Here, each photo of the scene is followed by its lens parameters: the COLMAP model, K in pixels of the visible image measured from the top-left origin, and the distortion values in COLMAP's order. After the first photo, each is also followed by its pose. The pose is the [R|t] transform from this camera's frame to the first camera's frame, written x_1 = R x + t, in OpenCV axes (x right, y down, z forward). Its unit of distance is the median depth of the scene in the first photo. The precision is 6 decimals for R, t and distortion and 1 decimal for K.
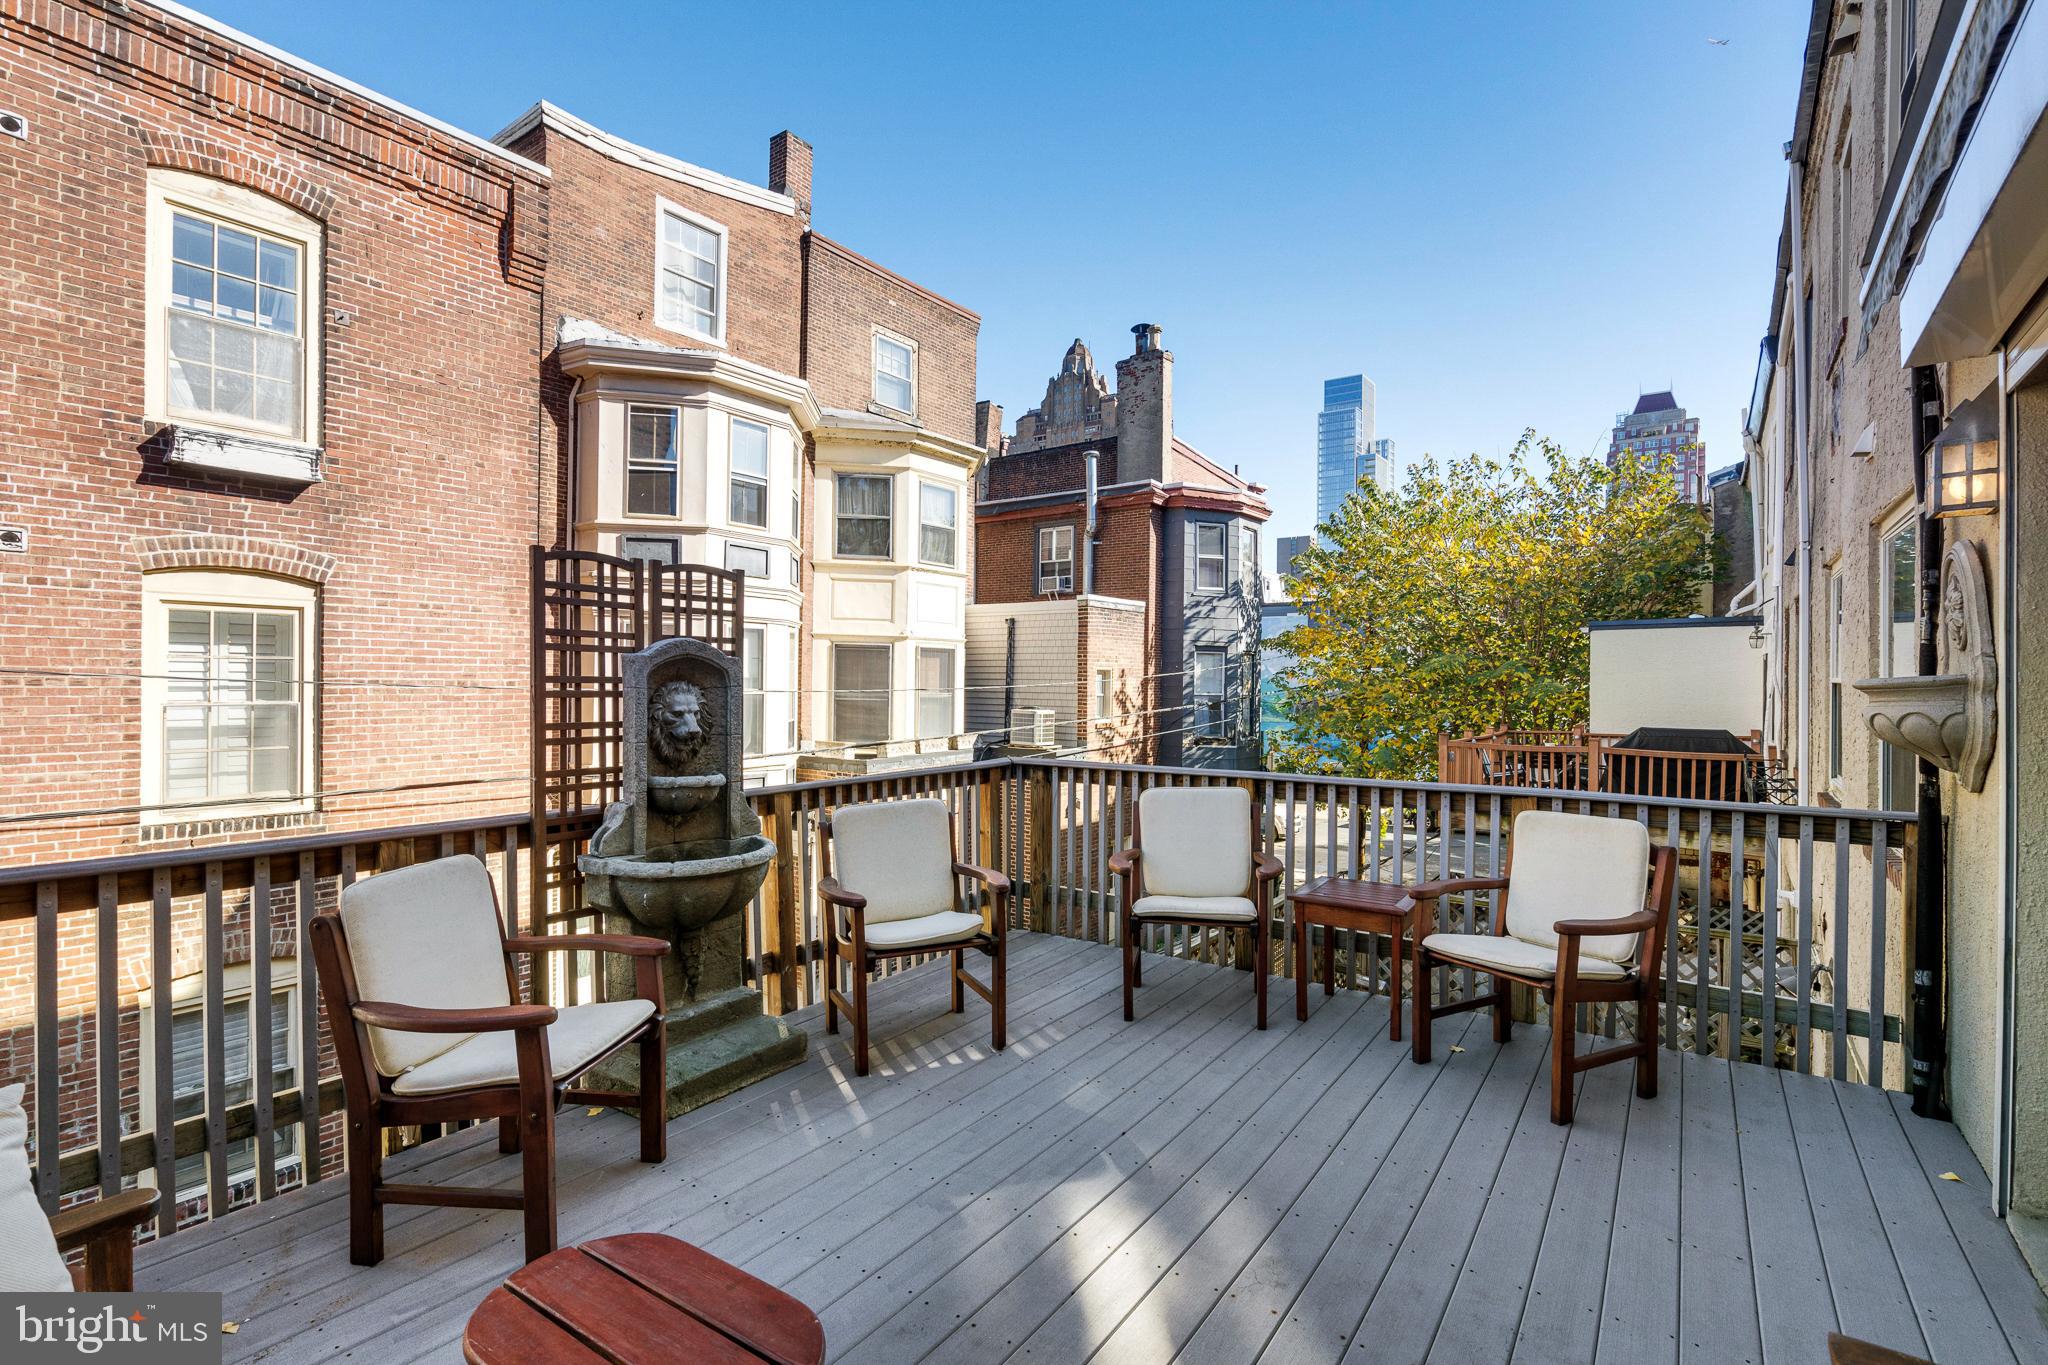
lens RADIAL K [[932.5, 0, 1029.9], [0, 932.5, 683.8], [0, 0, 1]] dist [-0.007941, 0.002770]
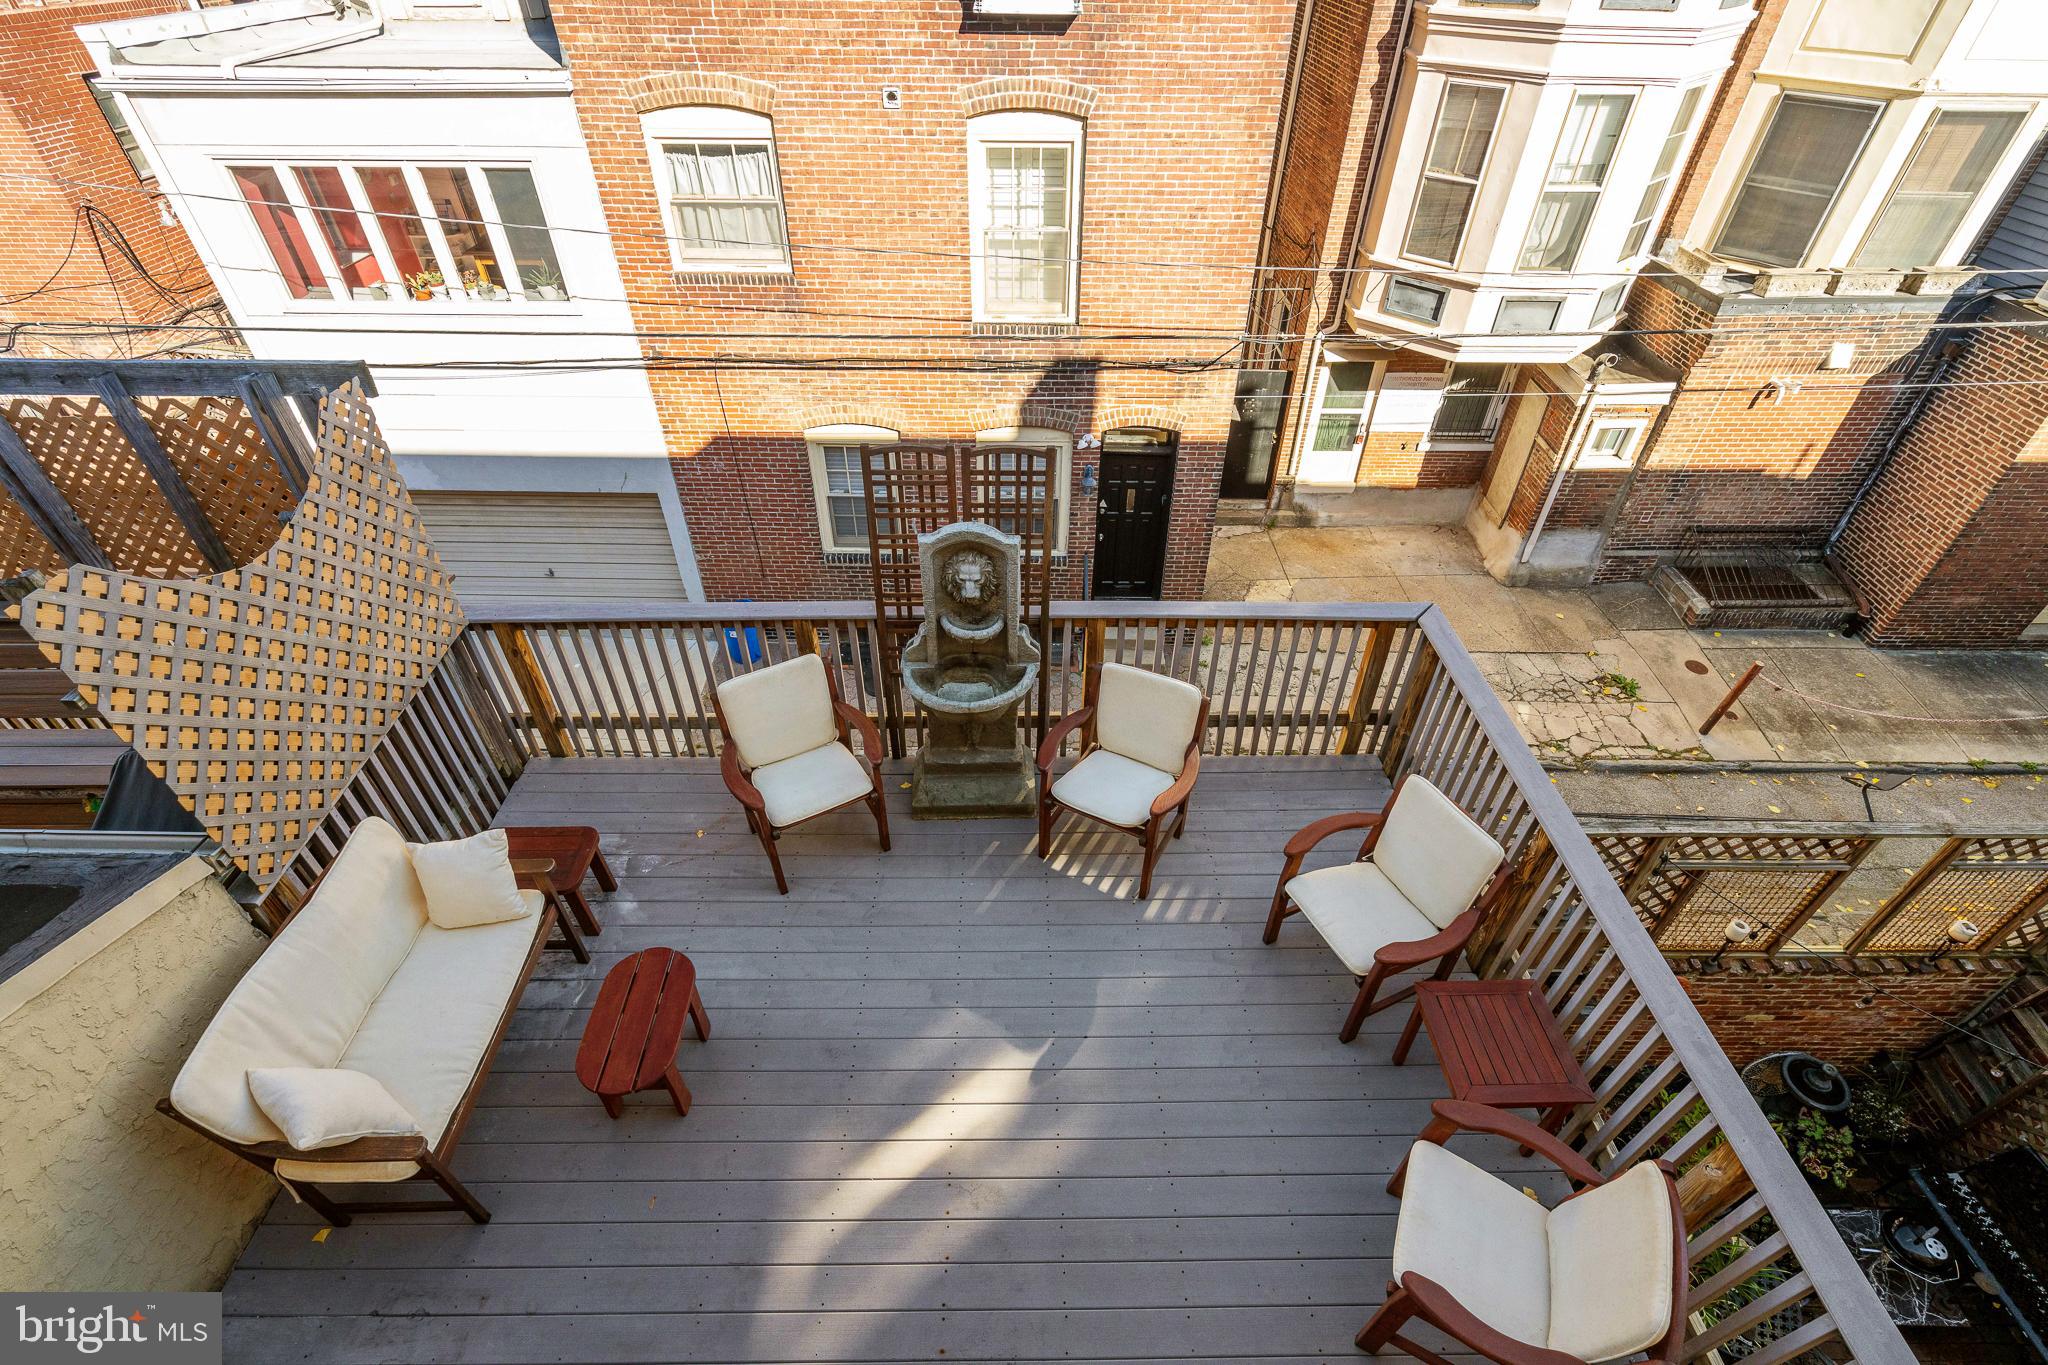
lens RADIAL K [[932.5, 0, 1029.6], [0, 932.5, 685.5], [0, 0, 1]] dist [-0.007941, 0.002770]
pose [[0.589608, 0.516203, -0.621206, 0.228953], [-0.008492, 0.773034, 0.634308, -0.279965], [0.807645, -0.368718, 0.460171, 0.182278]]
